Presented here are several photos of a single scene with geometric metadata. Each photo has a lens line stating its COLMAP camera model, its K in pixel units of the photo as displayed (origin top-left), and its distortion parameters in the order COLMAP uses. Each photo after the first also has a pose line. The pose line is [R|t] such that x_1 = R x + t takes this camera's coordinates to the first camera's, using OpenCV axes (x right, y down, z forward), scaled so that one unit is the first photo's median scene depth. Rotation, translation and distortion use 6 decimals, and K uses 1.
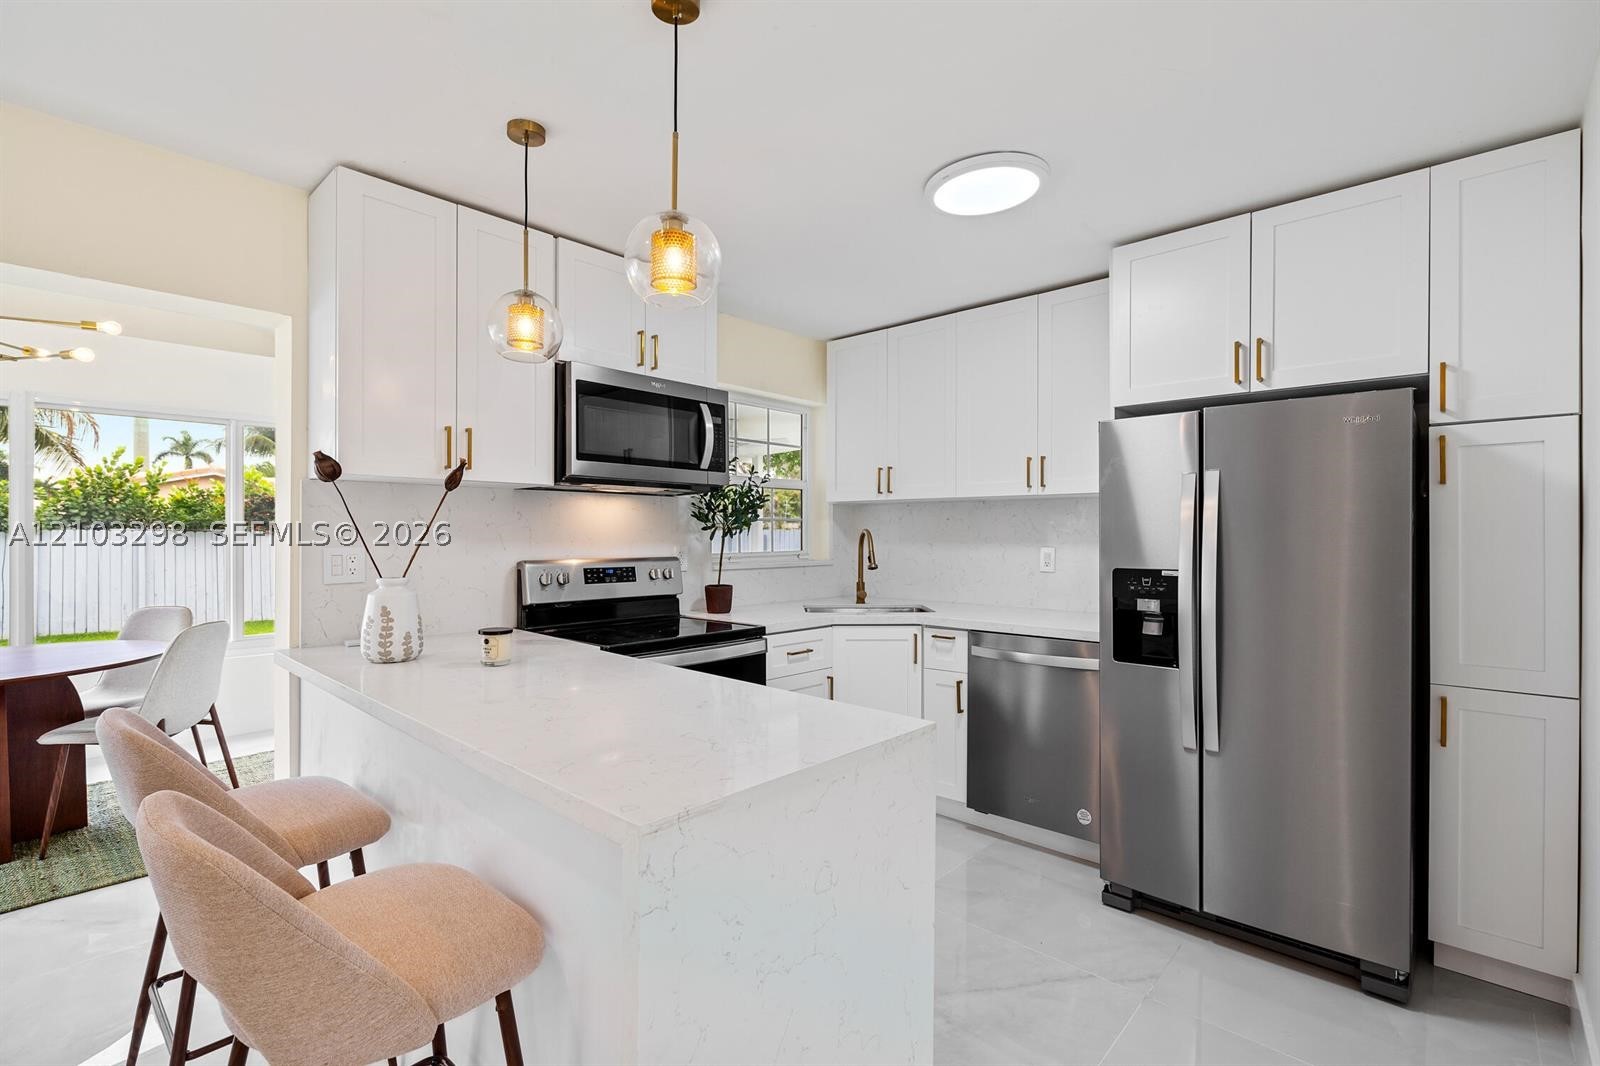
lens RADIAL K [[717.7, 0, 800.0], [0, 717.7, 533.0], [0, 0, 1]] dist [-0.002580, -0.000025]
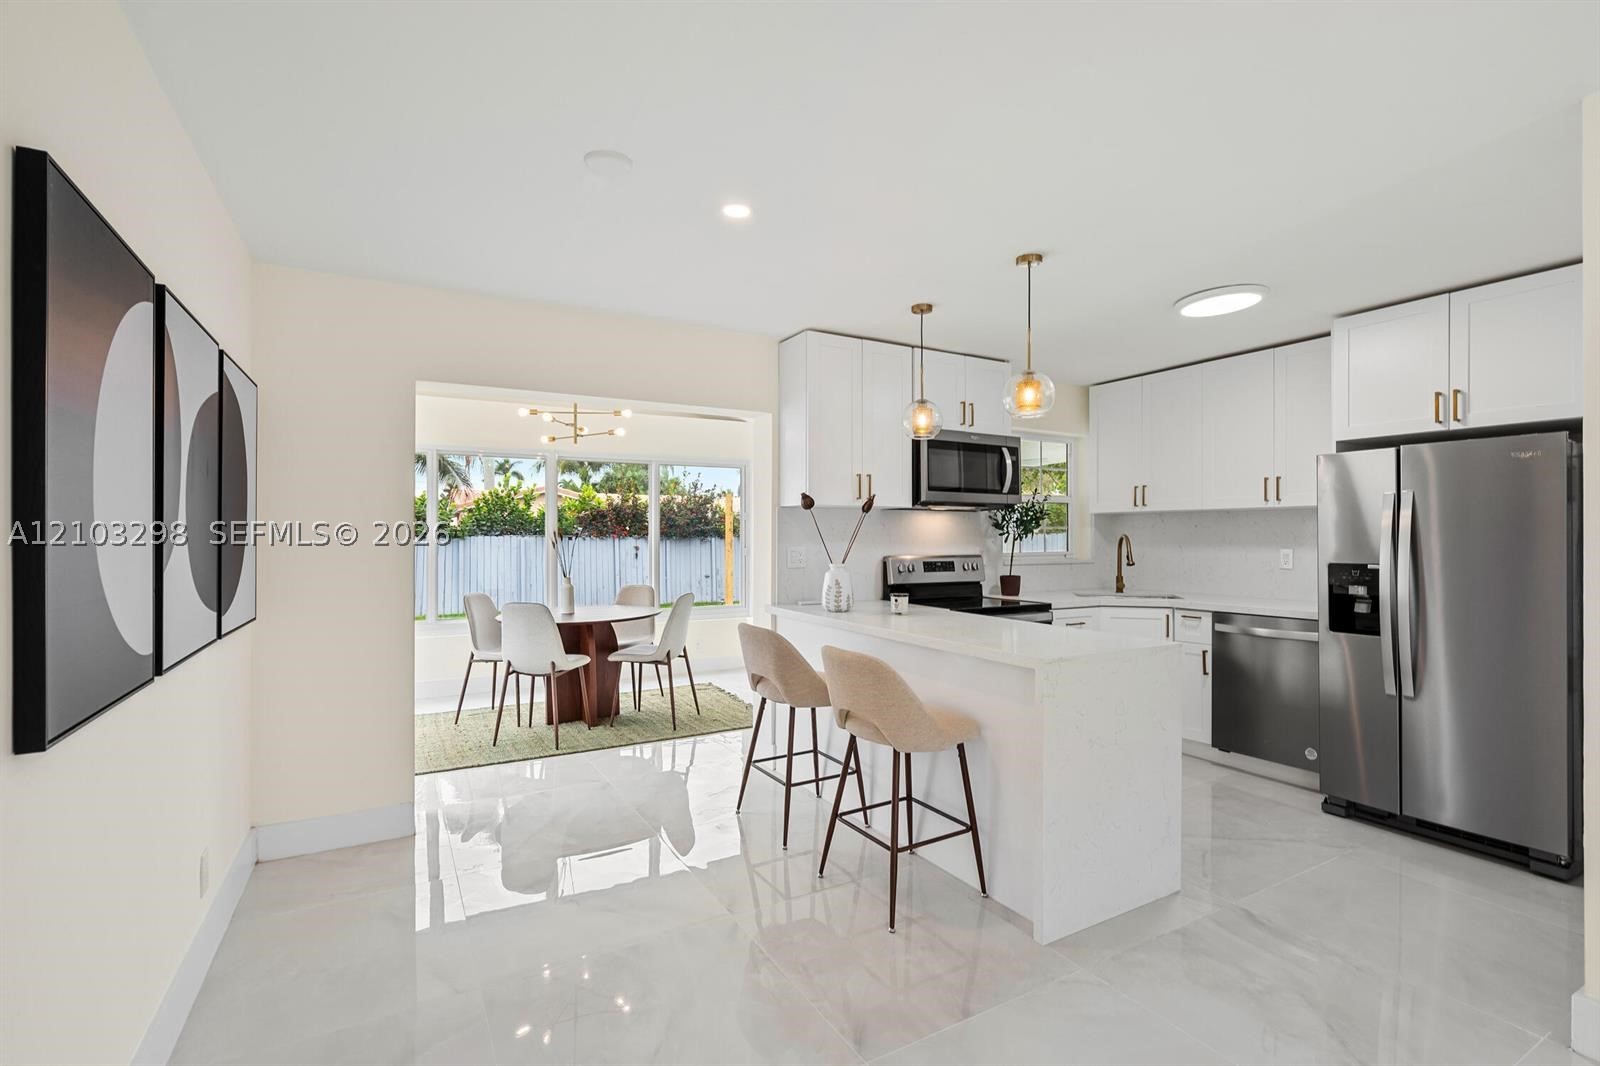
lens RADIAL K [[742.5, 0, 796.1], [0, 742.5, 533.2], [0, 0, 1]] dist [-0.000411, 0.000792]
pose [[0.955286, -0.003436, -0.295663, -0.091951], [0.001711, 0.999980, -0.006091, -0.000645], [0.295678, 0.005313, 0.955273, -0.531759]]
